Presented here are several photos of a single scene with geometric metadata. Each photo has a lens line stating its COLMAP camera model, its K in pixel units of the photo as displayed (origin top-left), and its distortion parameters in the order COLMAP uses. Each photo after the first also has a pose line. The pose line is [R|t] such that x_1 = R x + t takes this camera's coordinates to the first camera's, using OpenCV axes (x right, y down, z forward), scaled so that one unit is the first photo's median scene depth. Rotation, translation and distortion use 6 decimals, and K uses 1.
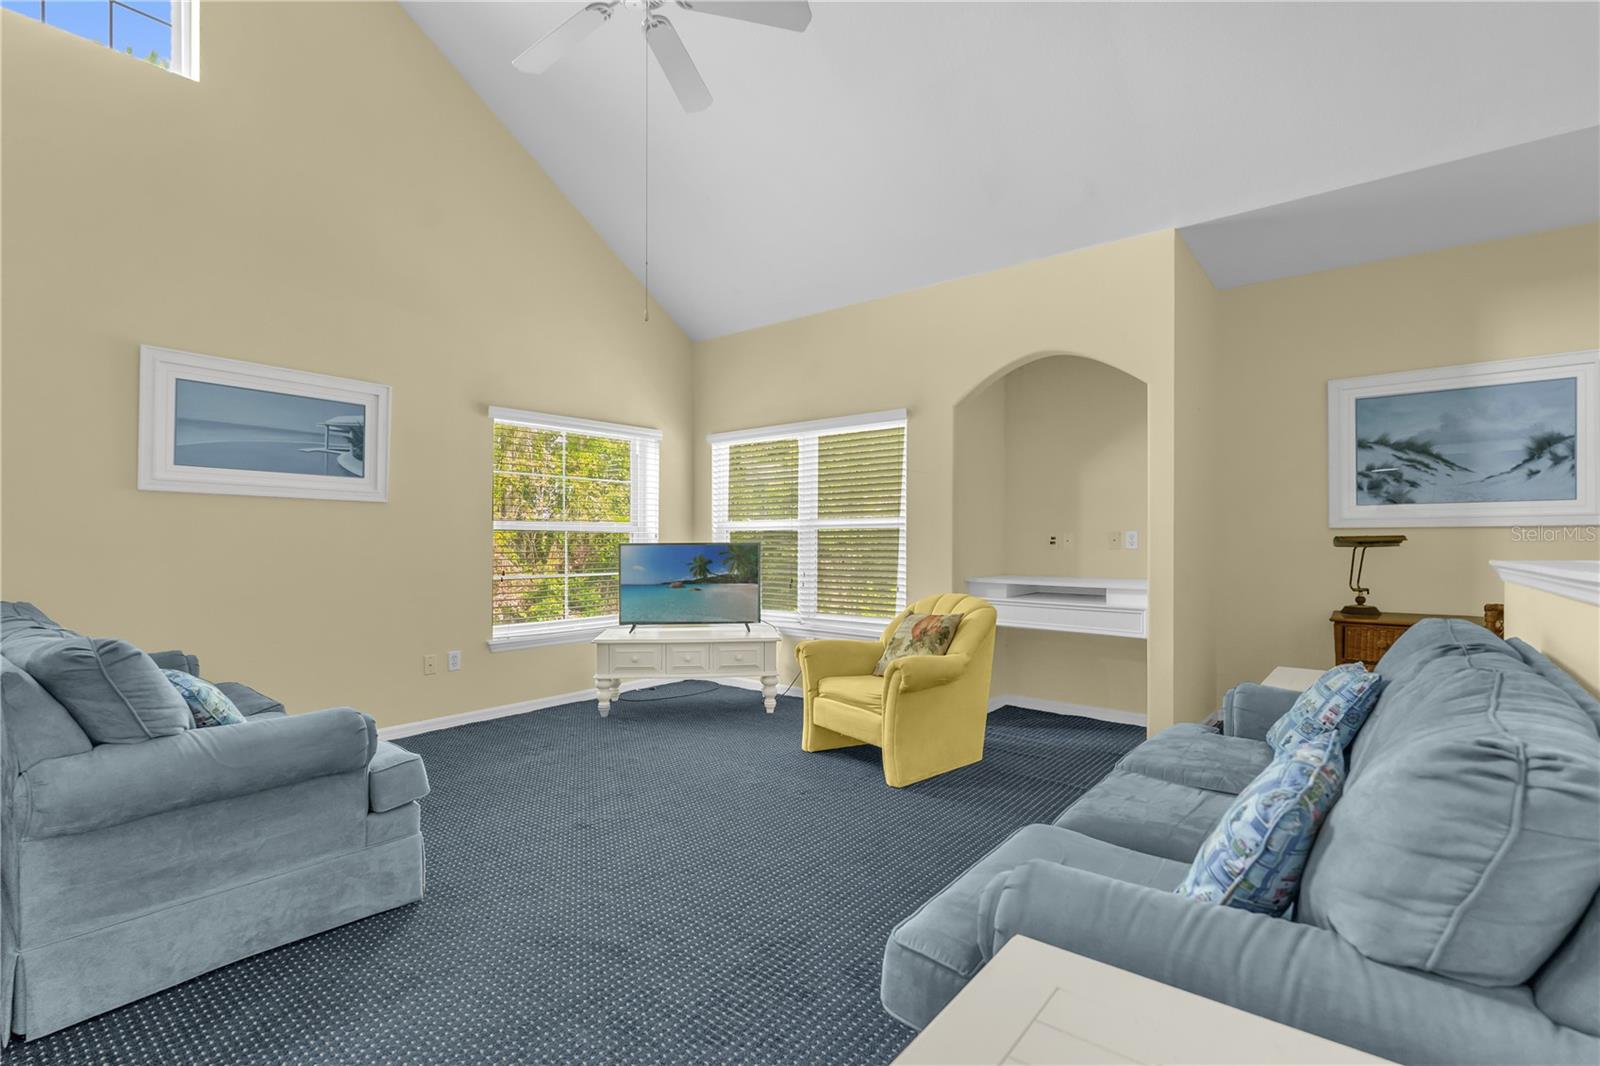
lens RADIAL K [[723.1, 0, 793.6], [0, 723.1, 547.7], [0, 0, 1]] dist [-0.000873, -0.000318]
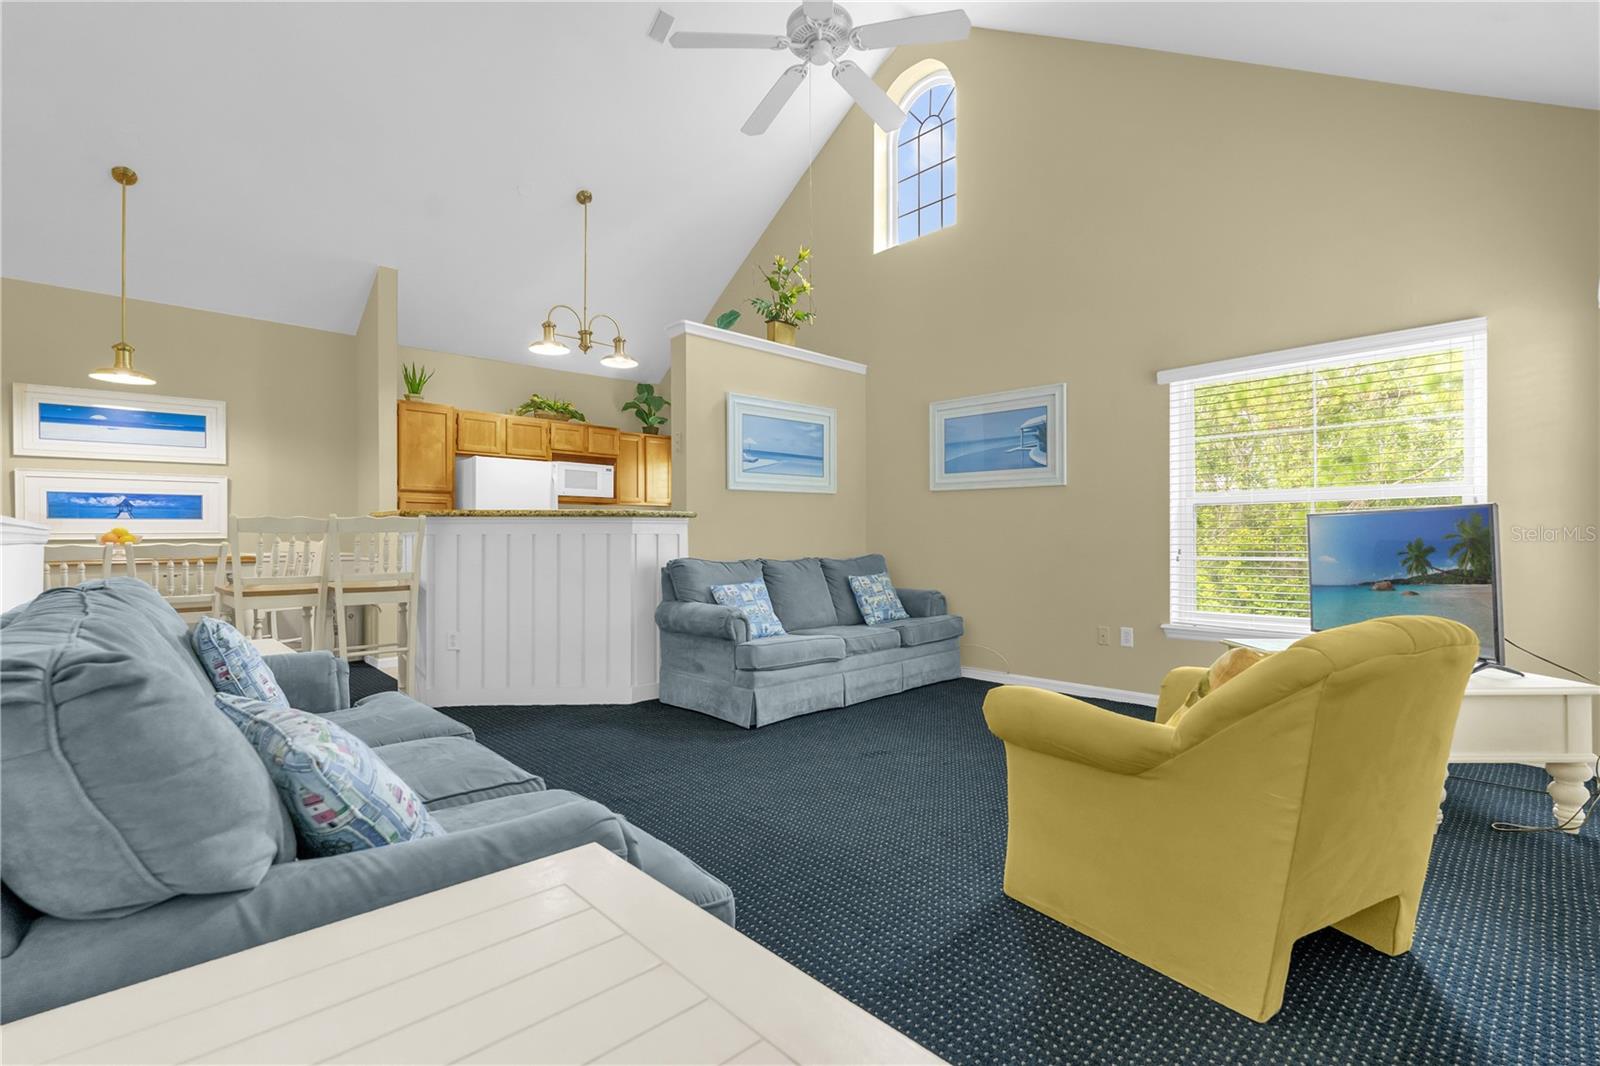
lens RADIAL K [[720.9, 0, 800.0], [0, 720.9, 533.0], [0, 0, 1]] dist [-0.002708, -0.000438]
pose [[-0.128489, -0.004267, -0.991702, 0.639842], [-0.003072, 0.999988, -0.003905, 0.019047], [0.991706, 0.002544, -0.128500, 0.755045]]
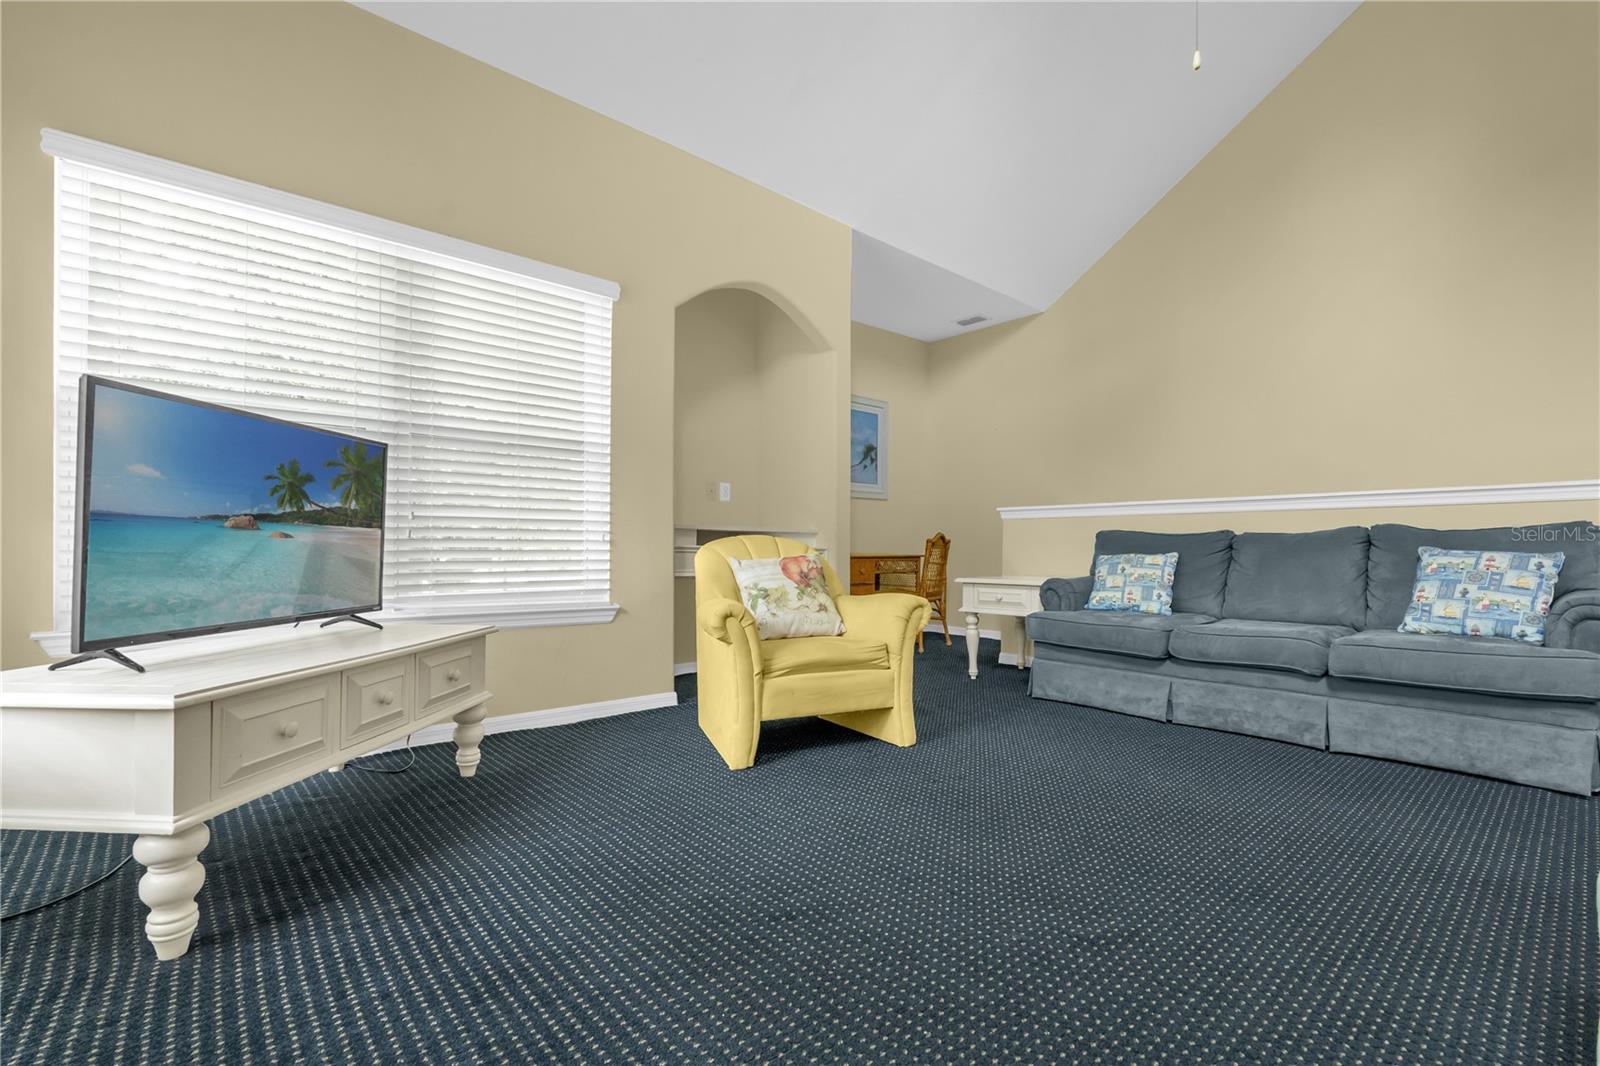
lens RADIAL K [[719.3, 0, 802.4], [0, 719.3, 535.5], [0, 0, 1]] dist [0.000149, -0.000027]
pose [[0.156241, 0.018826, 0.987540, -0.600362], [0.000304, 0.999817, -0.019108, 0.081675], [-0.987719, 0.003286, 0.156207, 0.825950]]
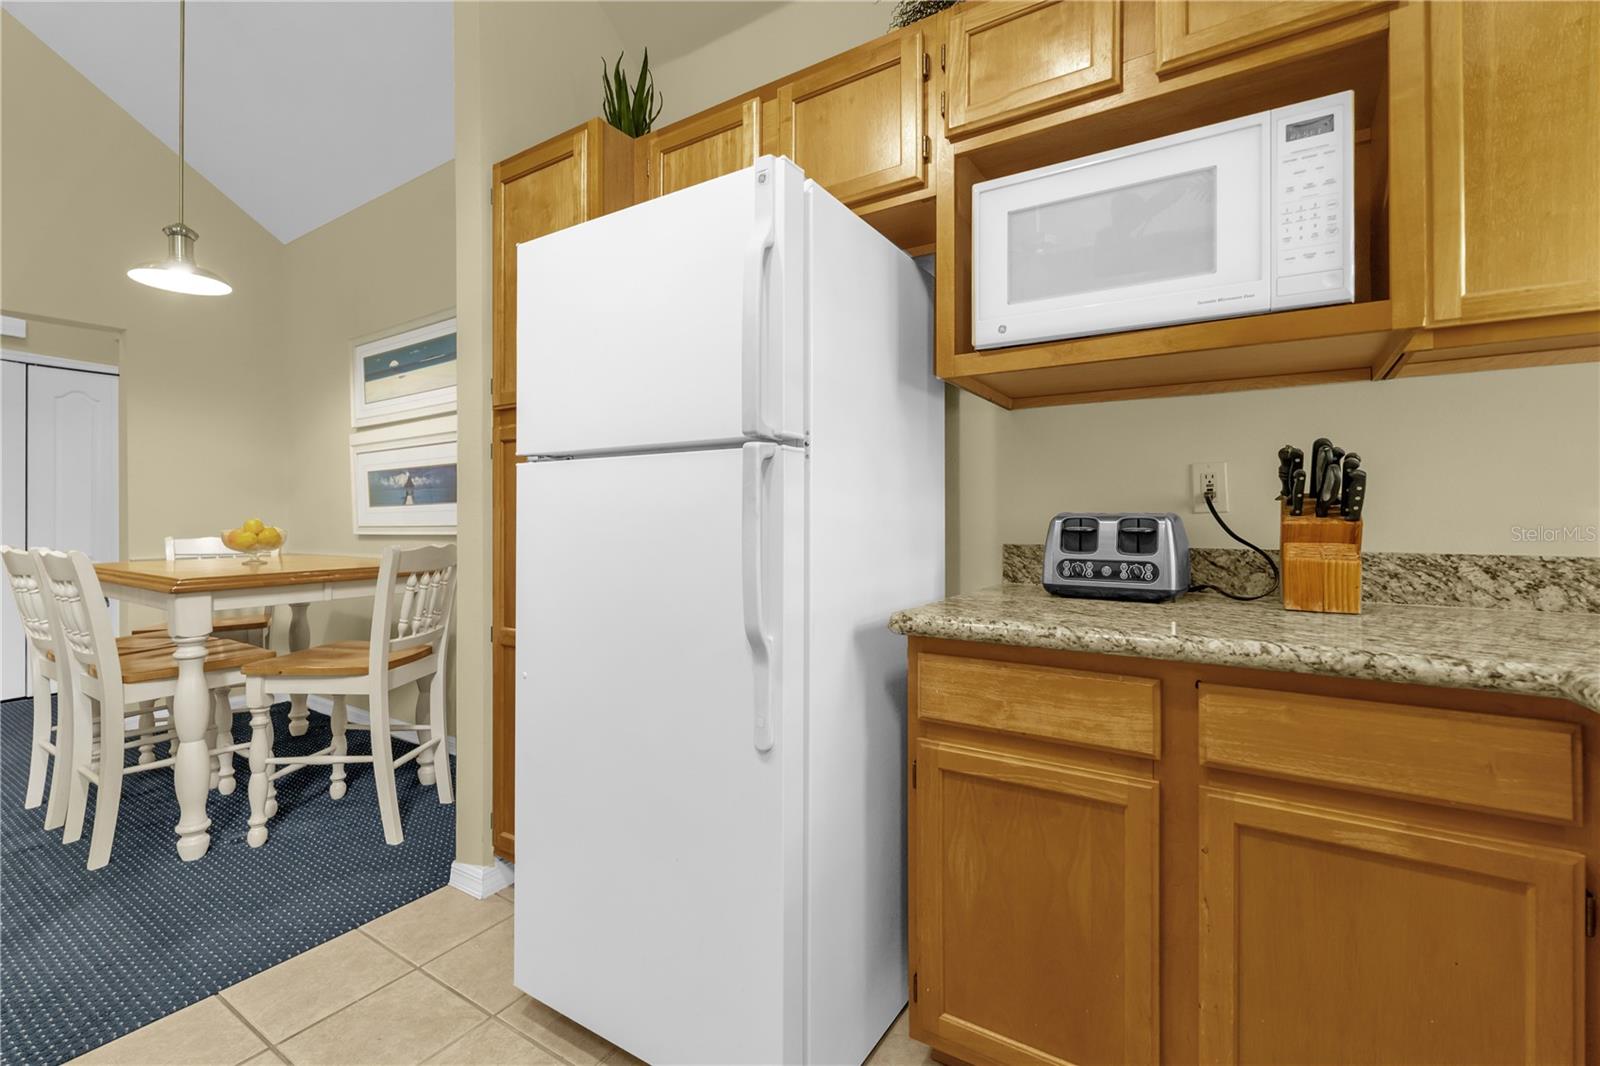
lens RADIAL K [[710.1, 0, 800.0], [0, 710.1, 533.0], [0, 0, 1]] dist [0.000273, -0.000427]
pose [[-0.994852, -0.008681, -0.100970, -0.867973], [-0.009590, 0.999918, 0.008524, 0.014443], [0.100888, 0.009449, -0.994853, 0.306142]]
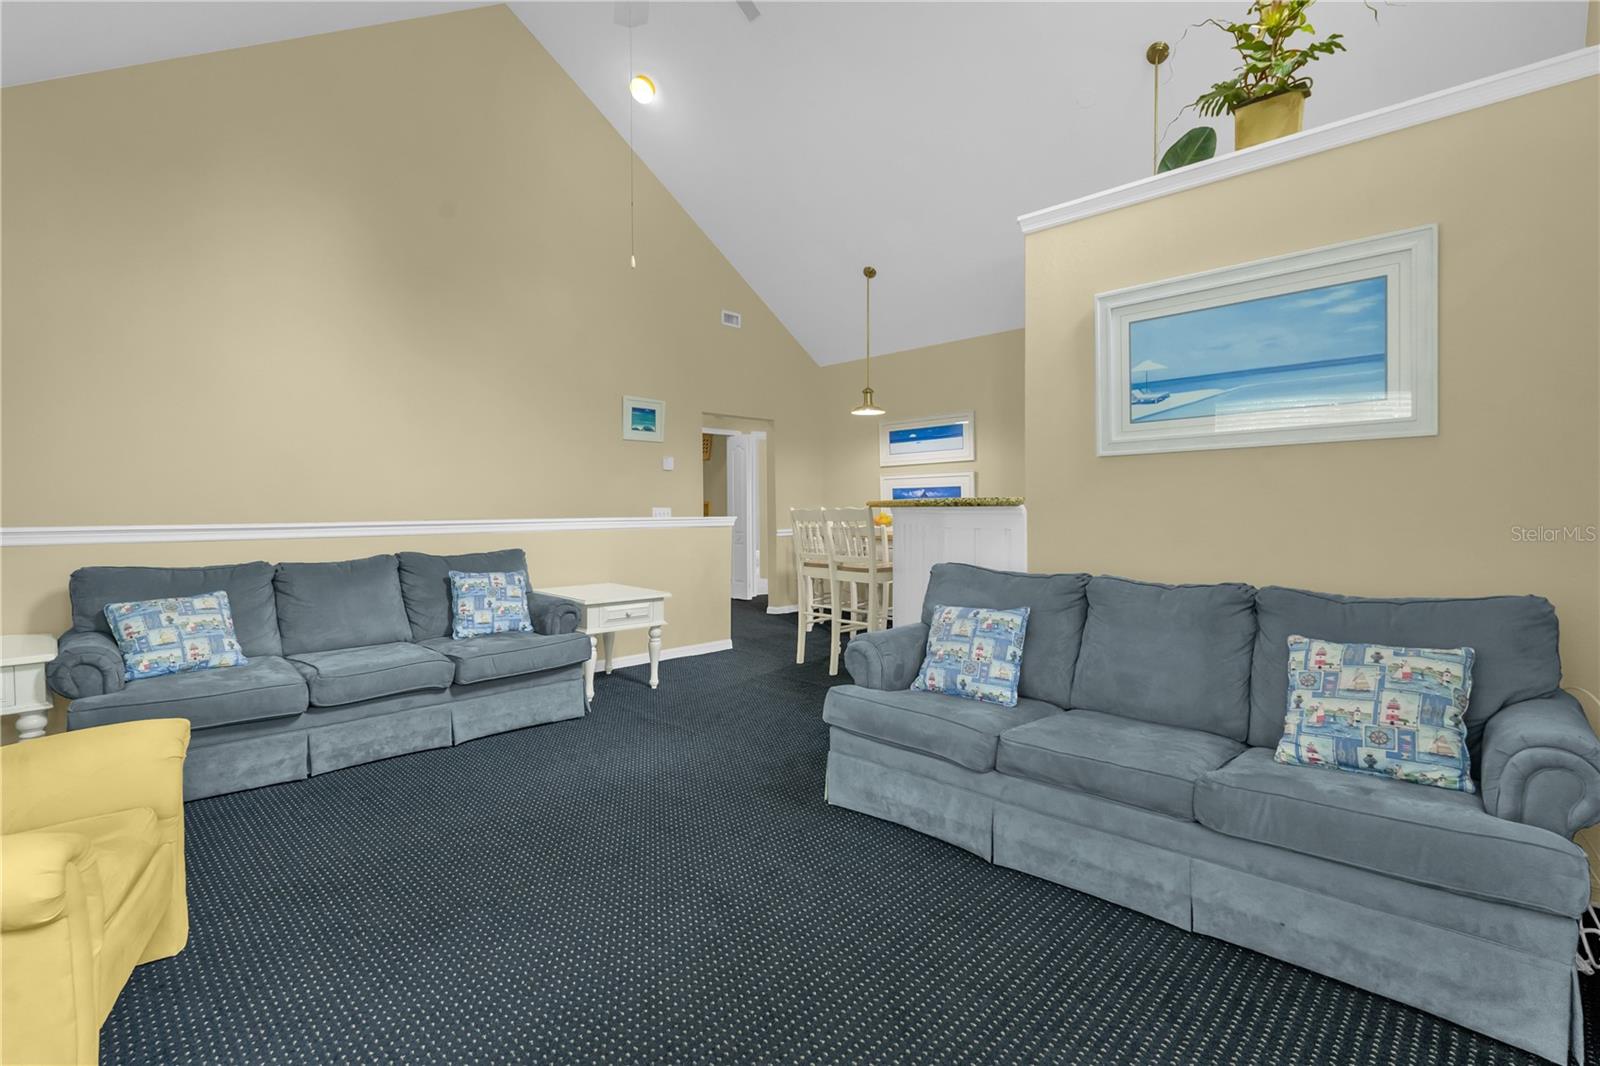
lens RADIAL K [[736.5, 0, 798.2], [0, 736.5, 518.8], [0, 0, 1]] dist [0.000680, -0.000050]
pose [[-0.996287, 0.001208, 0.086081, -0.323135], [0.002869, 0.999812, 0.019169, -0.010367], [-0.086042, 0.019345, -0.996104, 1.268473]]
